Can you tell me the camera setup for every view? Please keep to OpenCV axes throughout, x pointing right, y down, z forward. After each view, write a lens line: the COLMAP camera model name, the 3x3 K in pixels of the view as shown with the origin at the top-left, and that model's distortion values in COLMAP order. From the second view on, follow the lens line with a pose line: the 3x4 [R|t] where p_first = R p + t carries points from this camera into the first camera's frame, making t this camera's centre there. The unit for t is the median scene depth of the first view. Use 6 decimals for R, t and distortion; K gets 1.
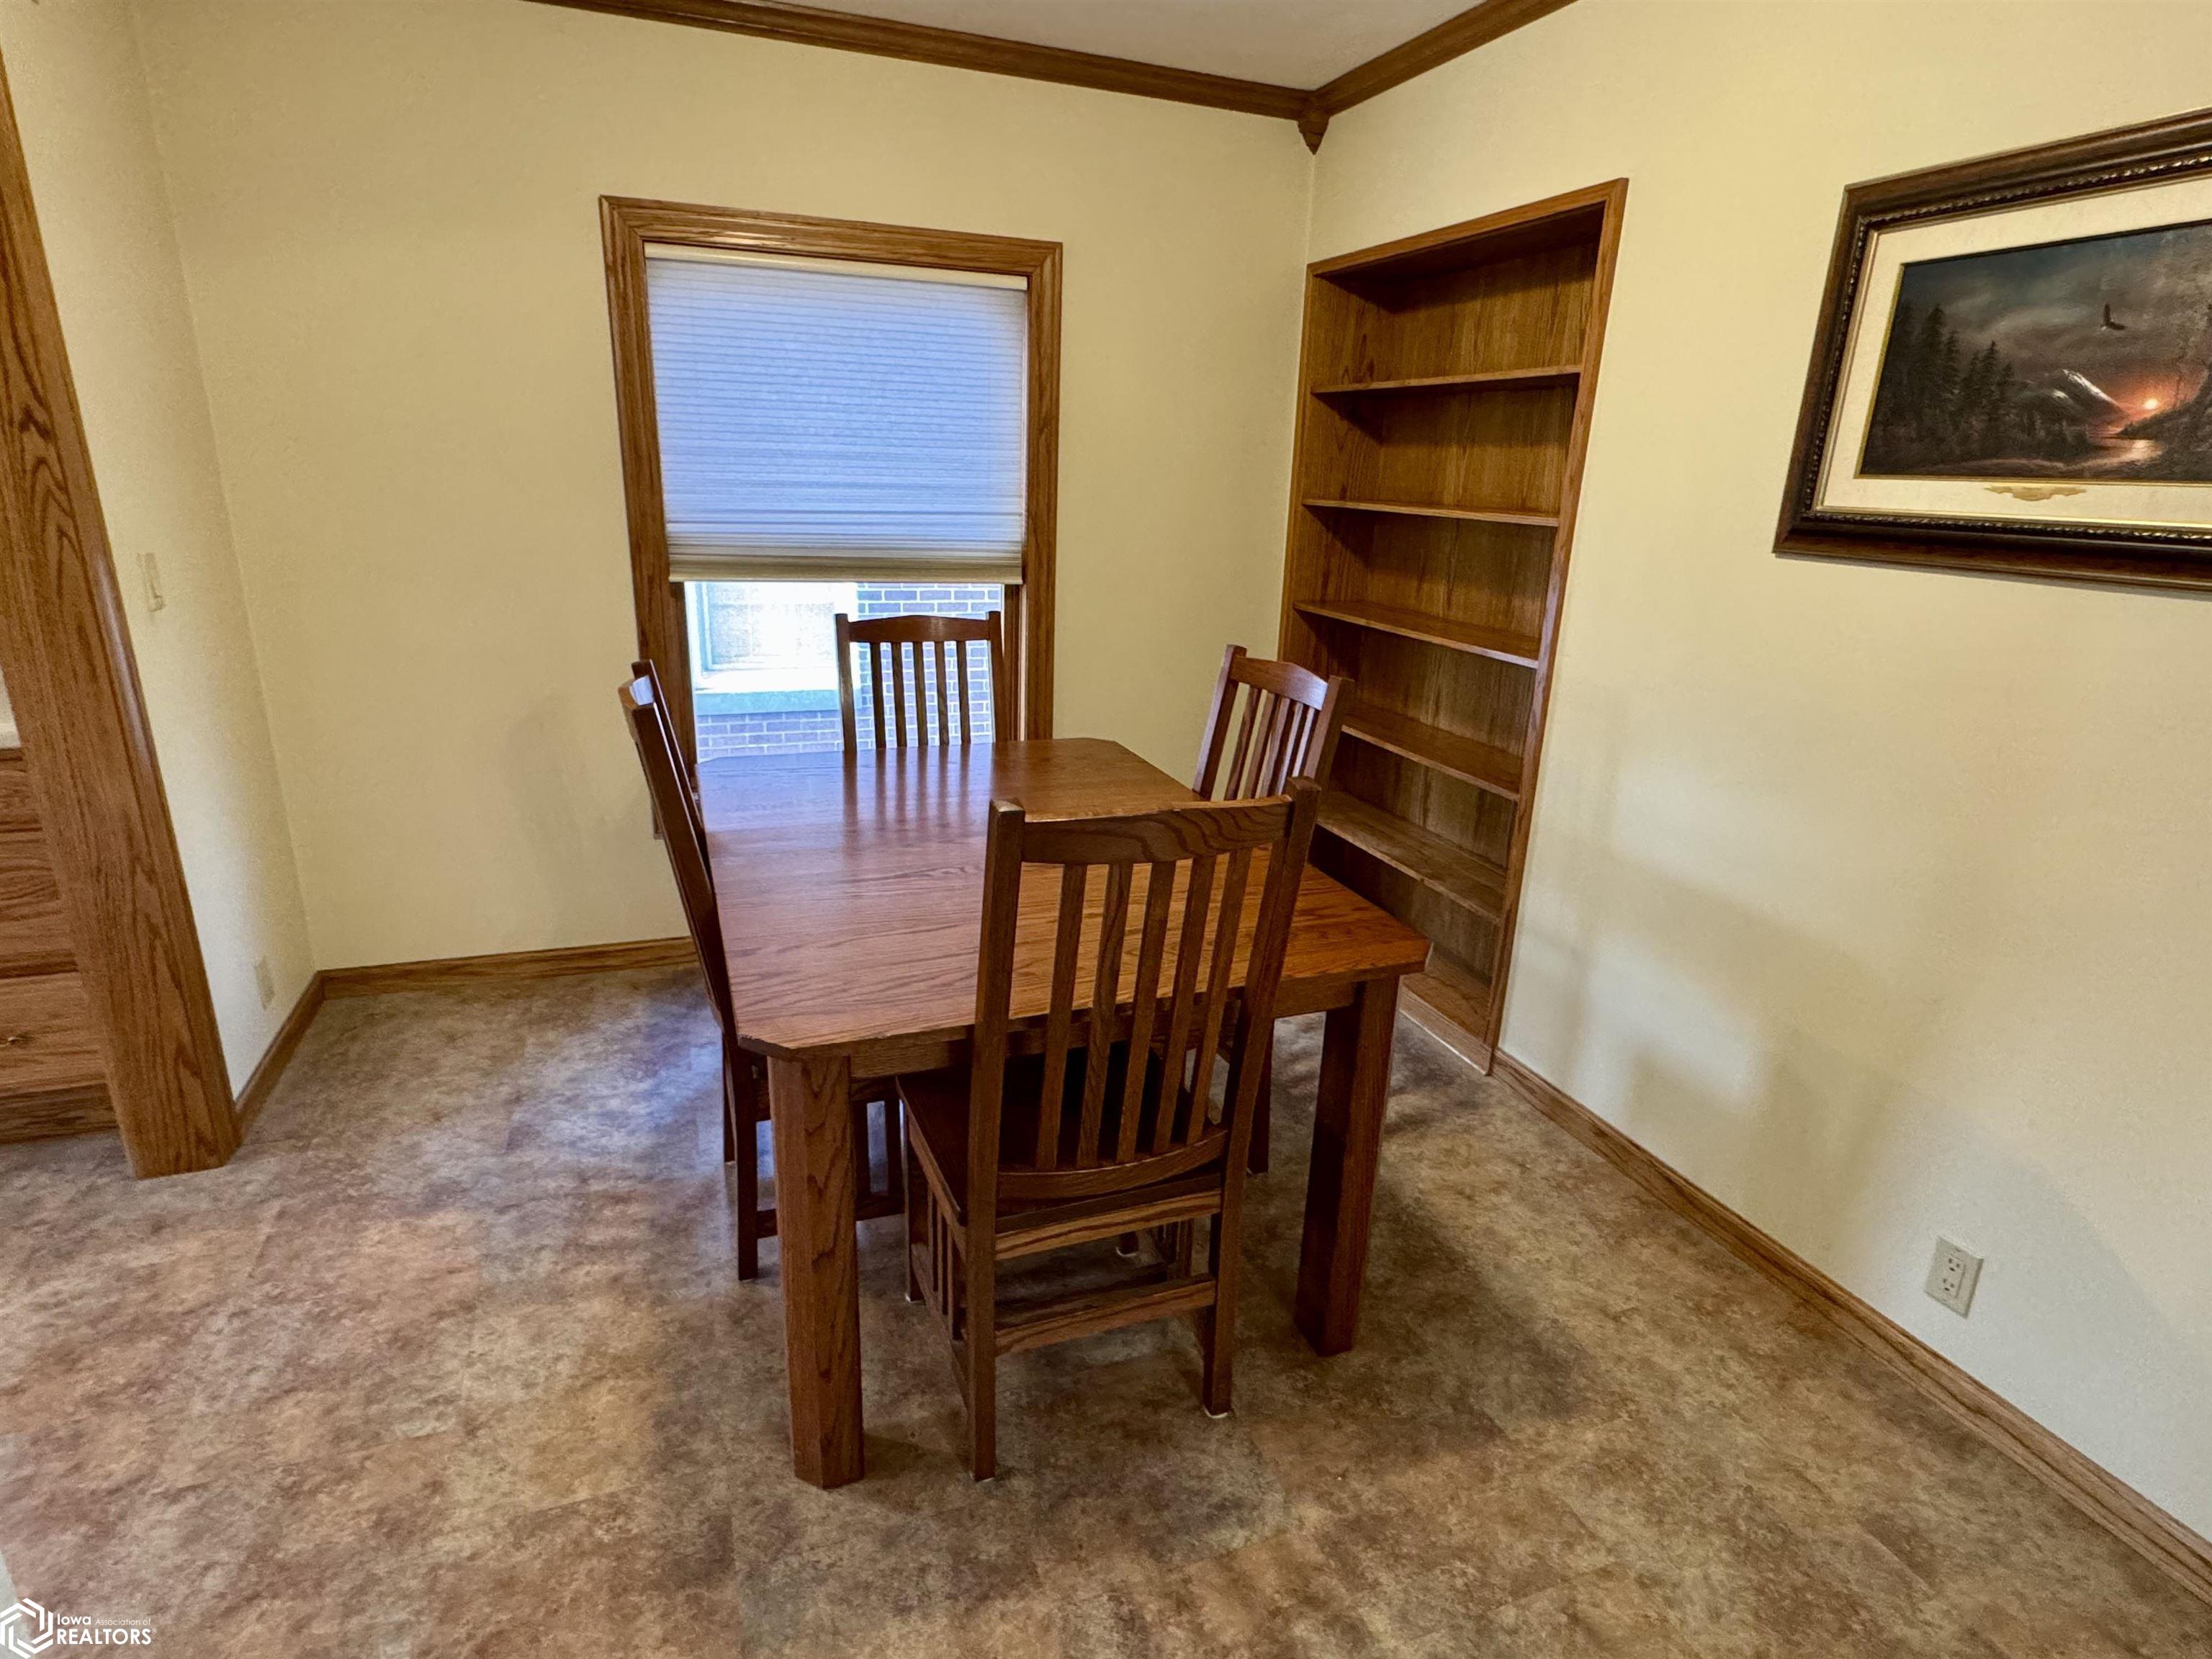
lens RADIAL K [[1156.6, 0, 1103.4], [0, 1156.6, 830.3], [0, 0, 1]] dist [-0.000064, -0.001257]
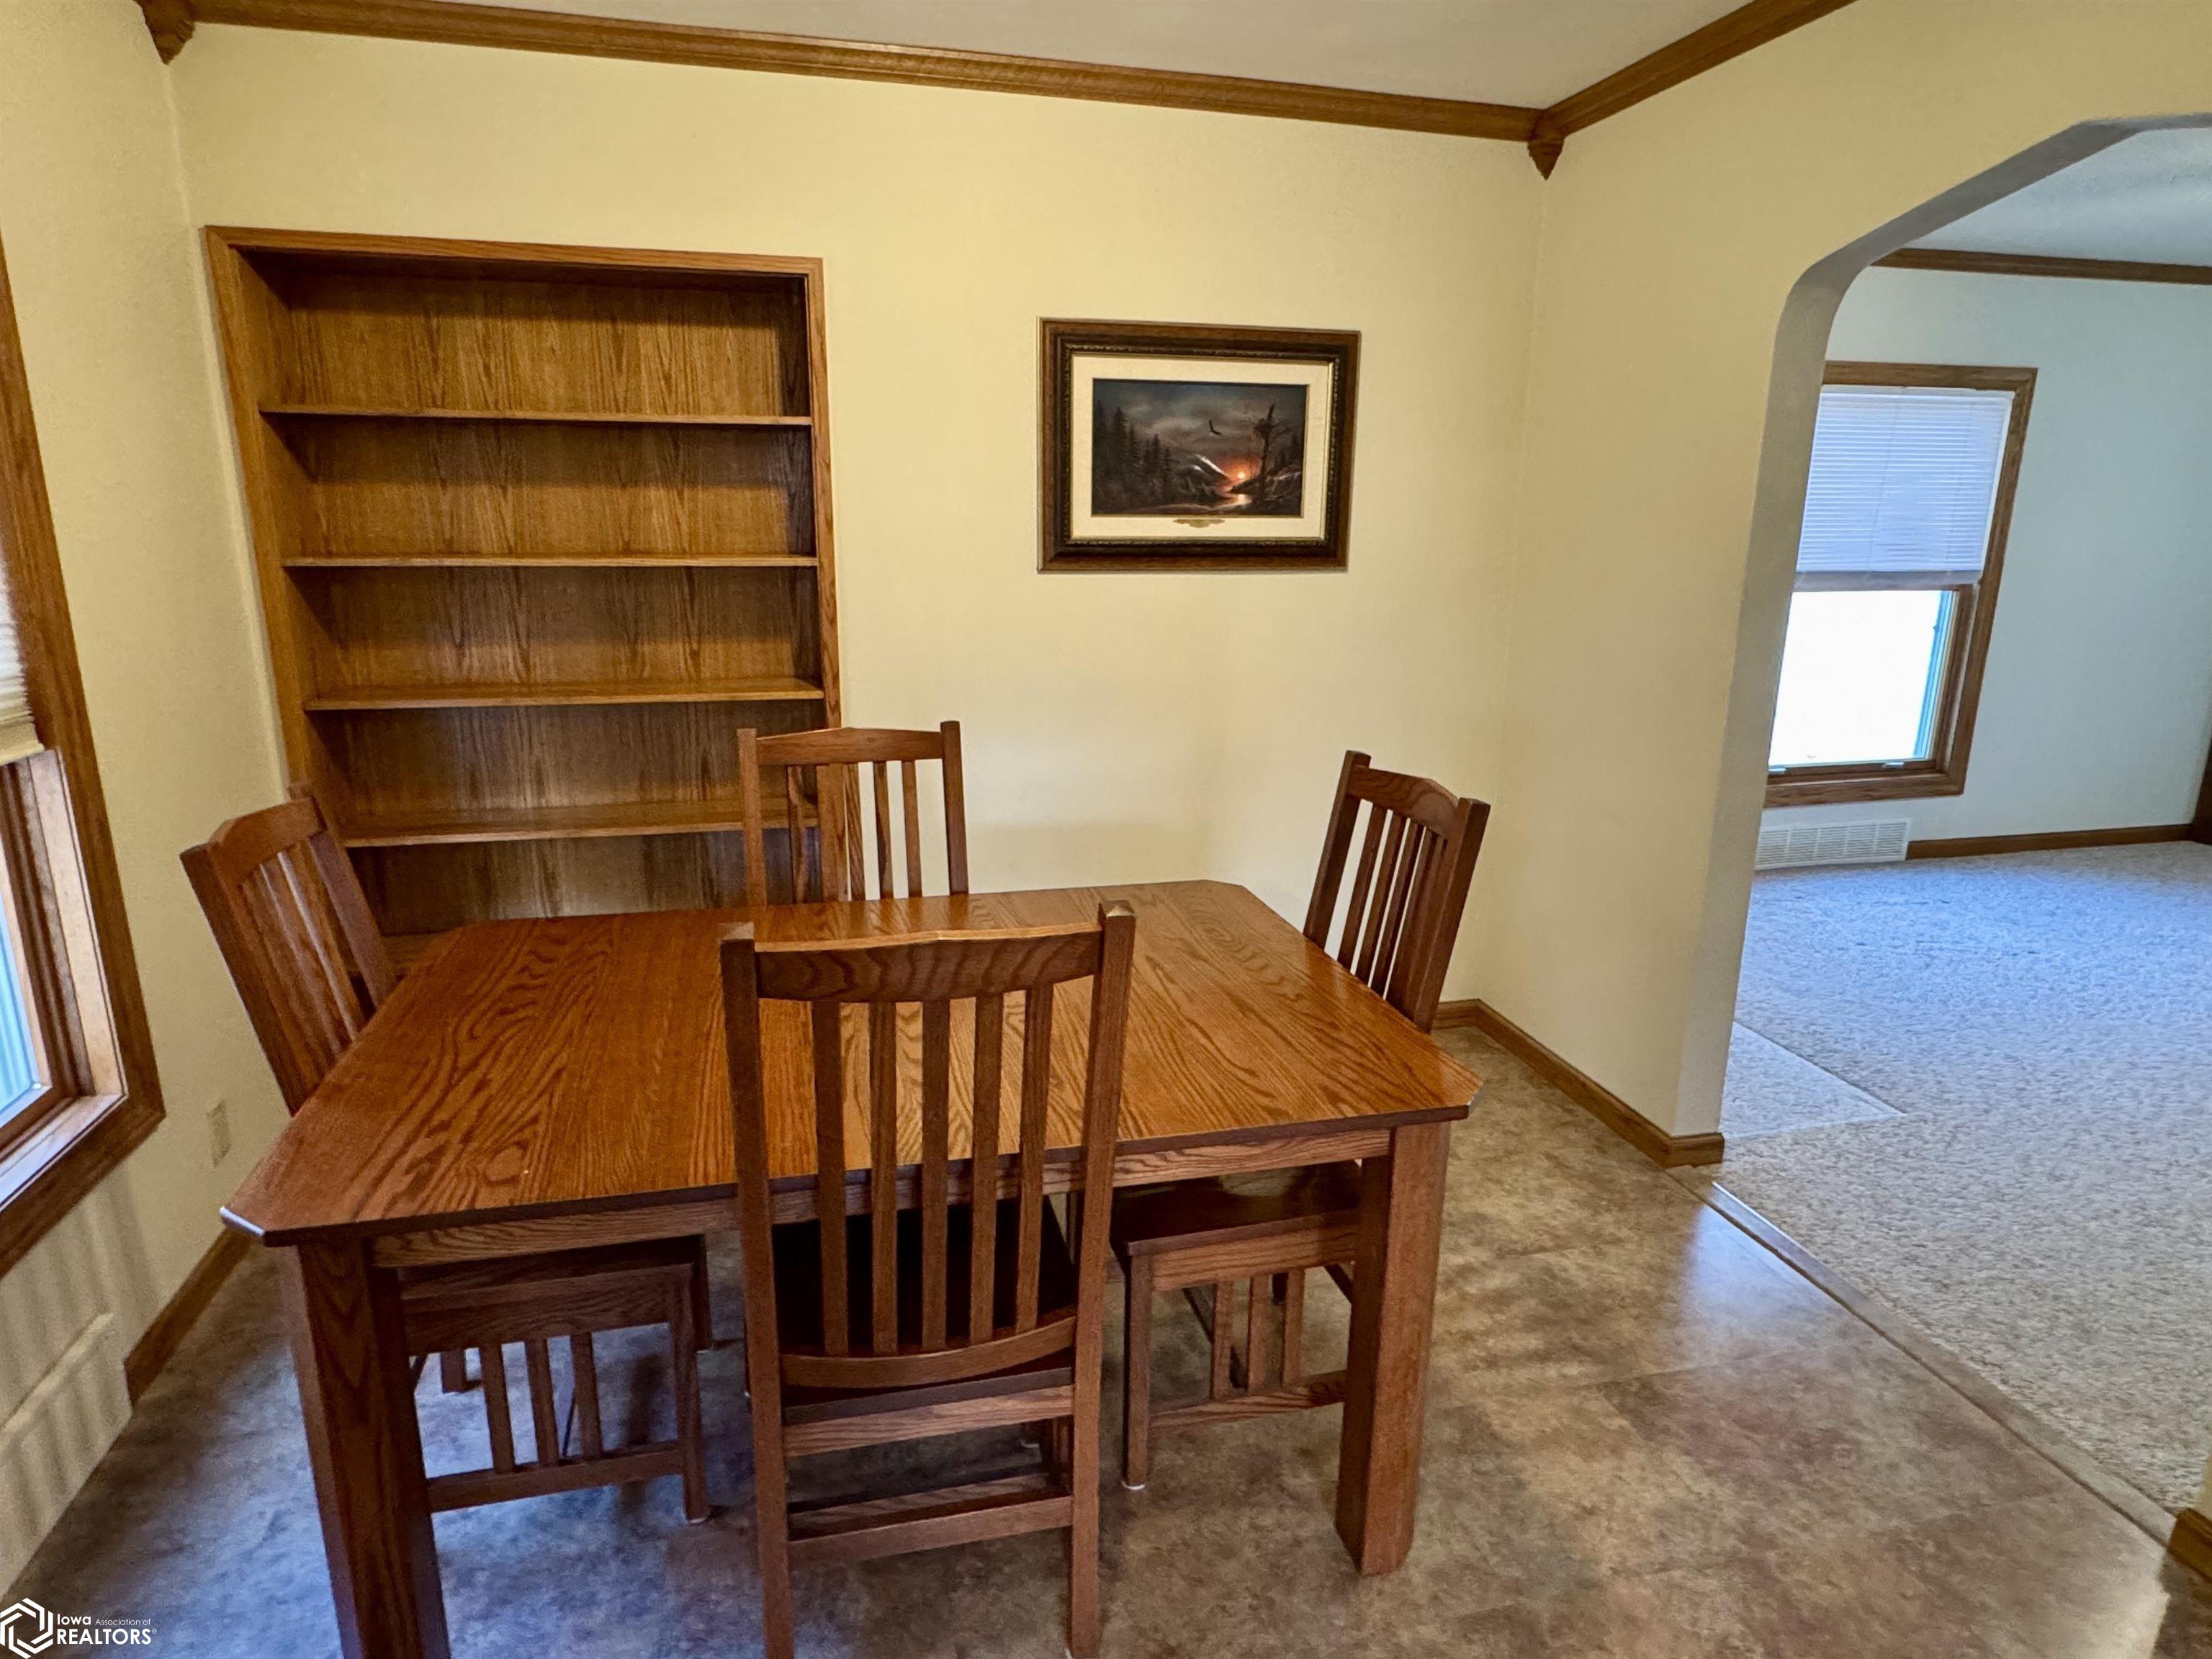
lens RADIAL K [[1275.2, 0, 1099.9], [0, 1275.2, 830.9], [0, 0, 1]] dist [-0.001752, 0.000389]
pose [[0.125449, -0.271754, 0.954155, -1.063047], [0.294929, 0.928489, 0.225668, -0.309084], [-0.947248, 0.253098, 0.196626, 0.802596]]
